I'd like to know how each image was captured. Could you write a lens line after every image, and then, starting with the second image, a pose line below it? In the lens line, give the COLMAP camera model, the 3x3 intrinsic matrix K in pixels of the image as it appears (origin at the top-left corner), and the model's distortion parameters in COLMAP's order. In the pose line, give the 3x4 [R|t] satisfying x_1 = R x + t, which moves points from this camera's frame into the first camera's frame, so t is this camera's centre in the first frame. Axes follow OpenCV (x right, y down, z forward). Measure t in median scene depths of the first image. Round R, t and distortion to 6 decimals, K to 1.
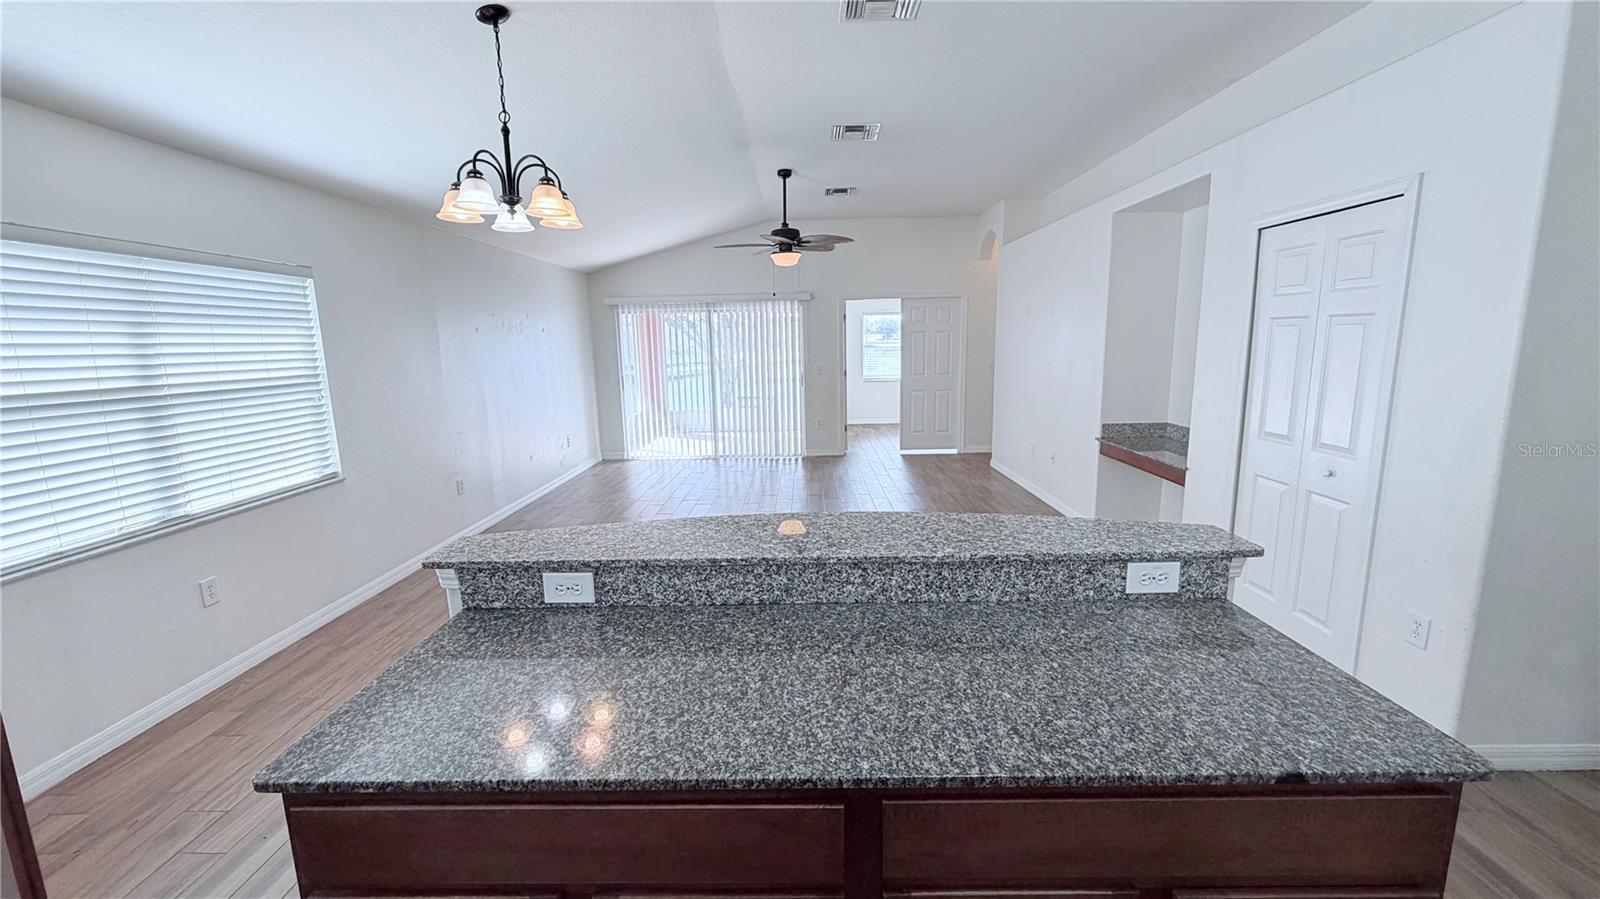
lens RADIAL K [[635.4, 0, 800.0], [0, 635.4, 449.5], [0, 0, 1]] dist [0.000989, 0.000041]
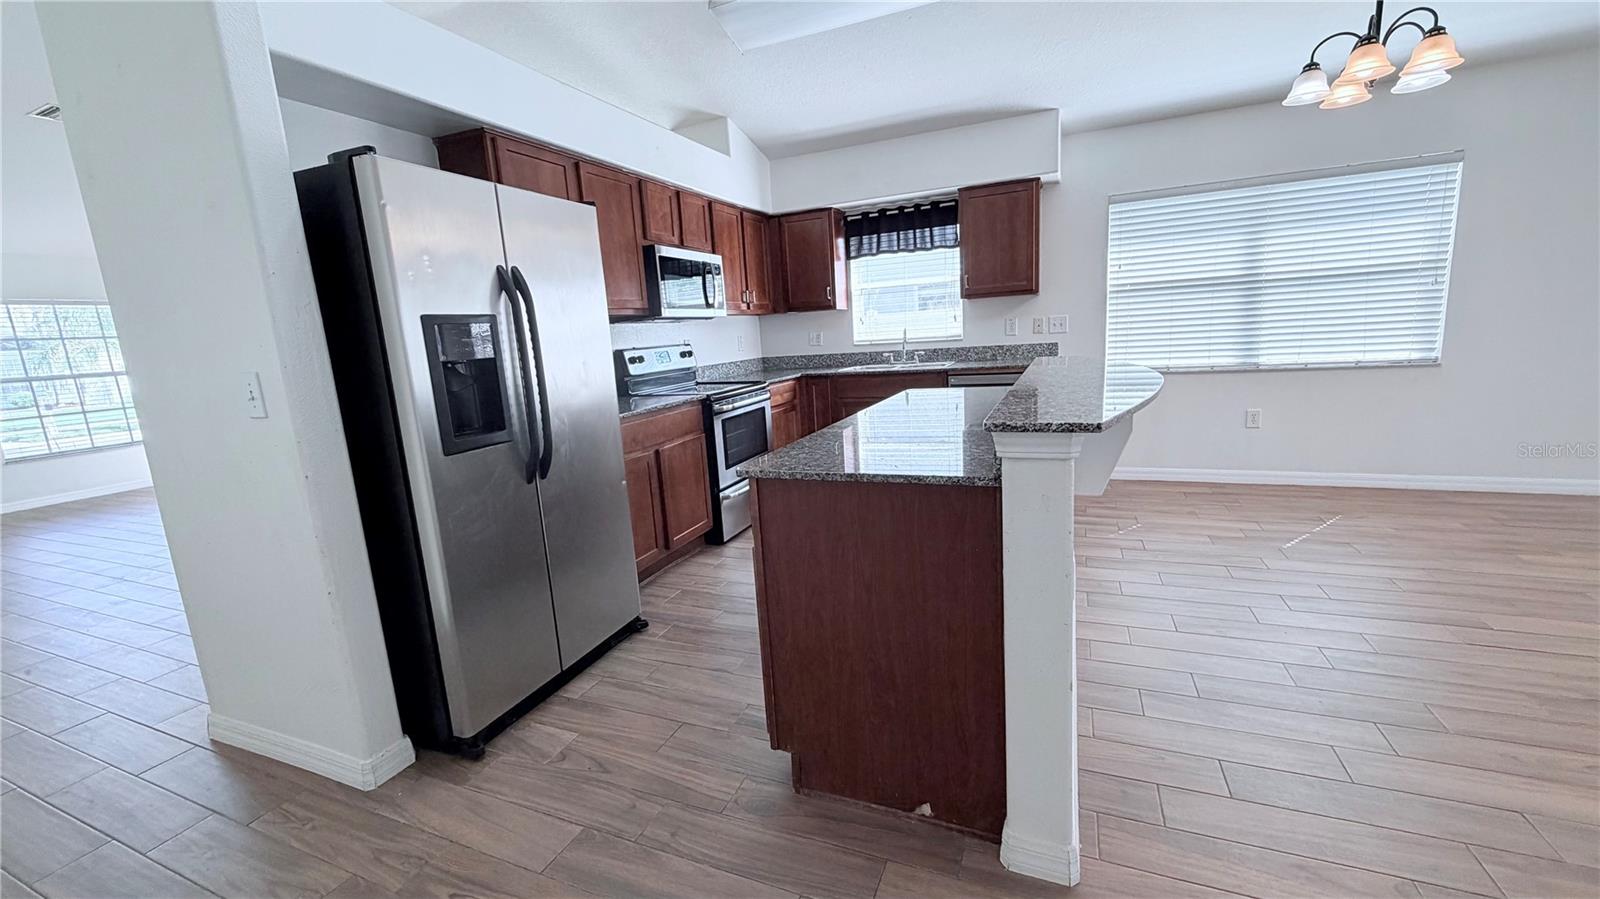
lens RADIAL K [[635.4, 0, 800.0], [0, 635.4, 449.5], [0, 0, 1]] dist [0.000989, 0.000041]
pose [[-0.366871, 0.271188, -0.889867, 0.786787], [-0.069093, 0.945981, 0.316774, -0.102053], [0.927702, 0.177698, -0.328316, 0.528699]]
